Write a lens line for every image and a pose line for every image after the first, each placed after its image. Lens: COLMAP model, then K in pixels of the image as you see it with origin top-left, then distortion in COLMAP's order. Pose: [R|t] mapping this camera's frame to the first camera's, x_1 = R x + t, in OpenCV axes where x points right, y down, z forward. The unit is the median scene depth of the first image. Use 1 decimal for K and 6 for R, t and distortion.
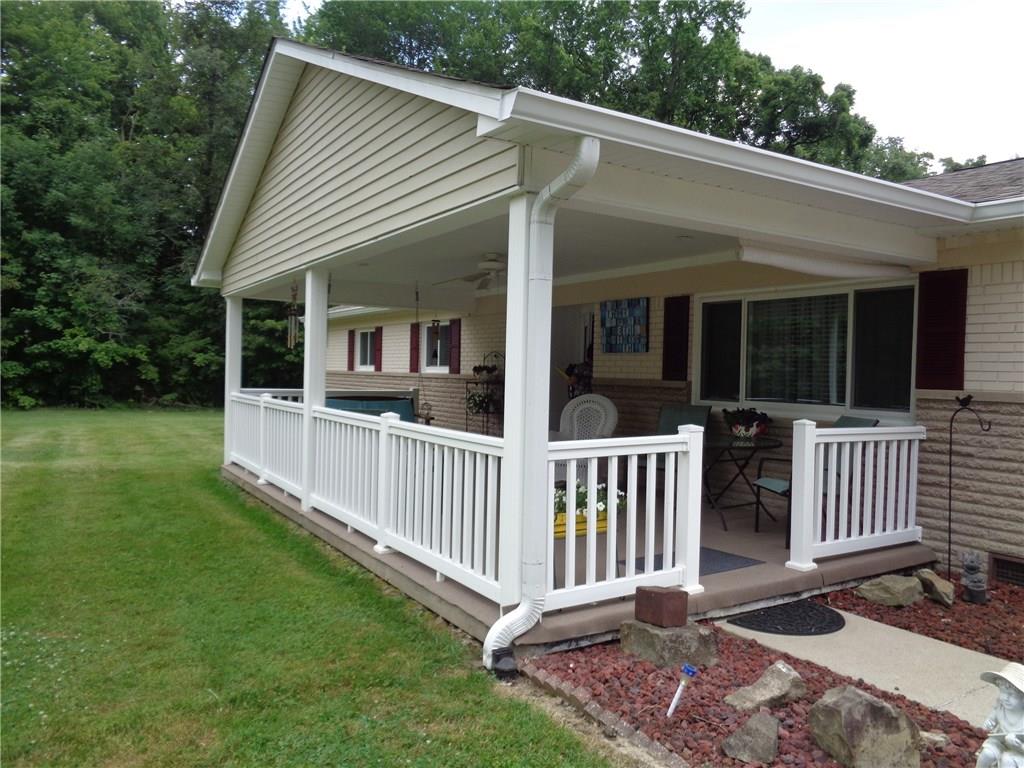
lens RADIAL K [[770.5, 0, 512.0], [0, 770.5, 384.0], [0, 0, 1]] dist [-0.004522, -0.002862]
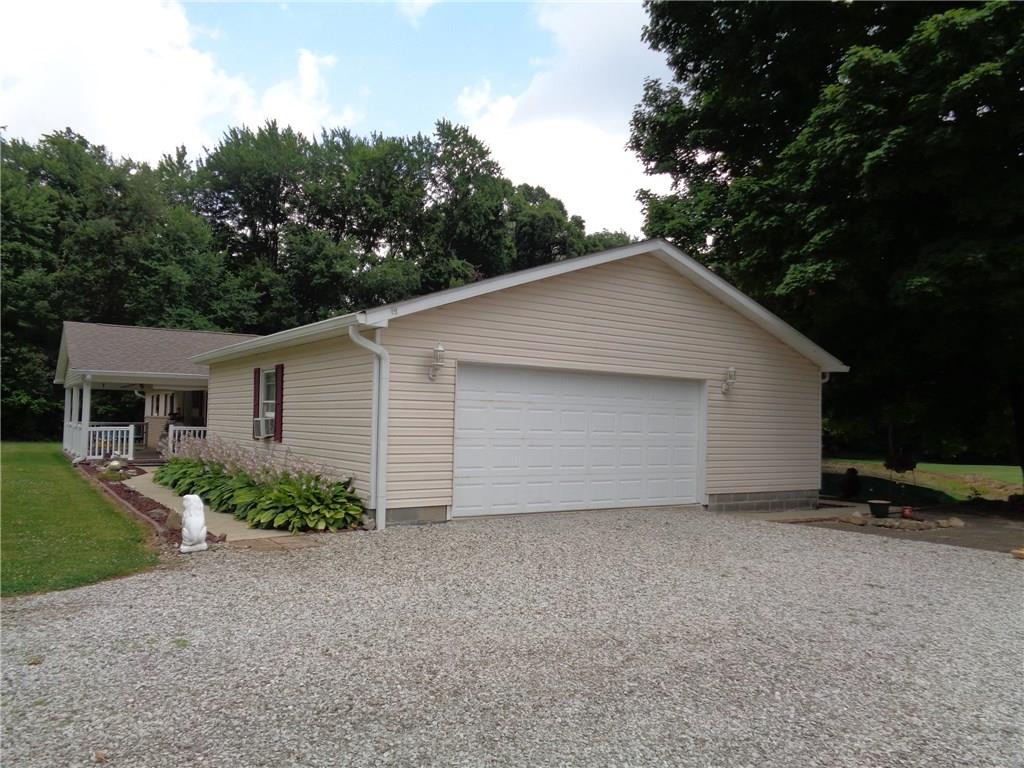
lens RADIAL K [[762.2, 0, 512.0], [0, 762.2, 384.0], [0, 0, 1]] dist [0.001235, -0.001594]
pose [[0.999129, -0.003952, 0.041548, 0.406242], [0.006436, 0.998188, -0.059822, 0.016844], [-0.041236, 0.060037, 0.997344, -0.650707]]
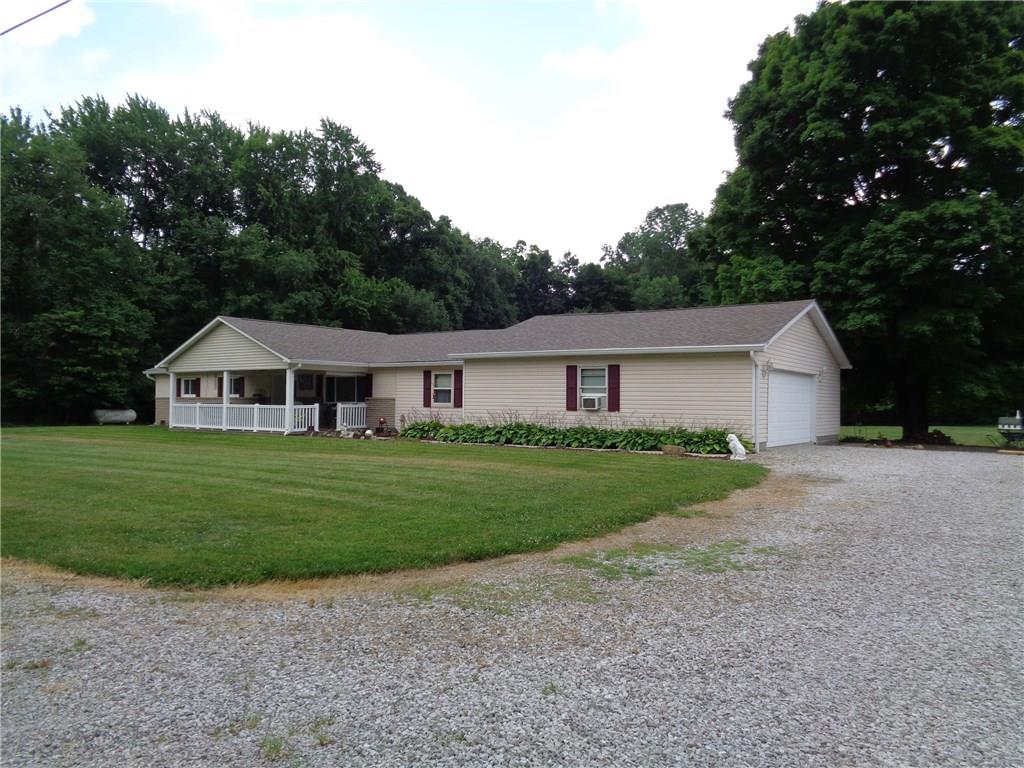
lens RADIAL K [[770.5, 0, 512.0], [0, 770.5, 384.0], [0, 0, 1]] dist [-0.004522, -0.002862]
pose [[0.919488, -0.009301, 0.393008, -0.122188], [0.021631, 0.999403, -0.026956, 0.016233], [-0.392523, 0.033287, 0.919140, -0.862877]]
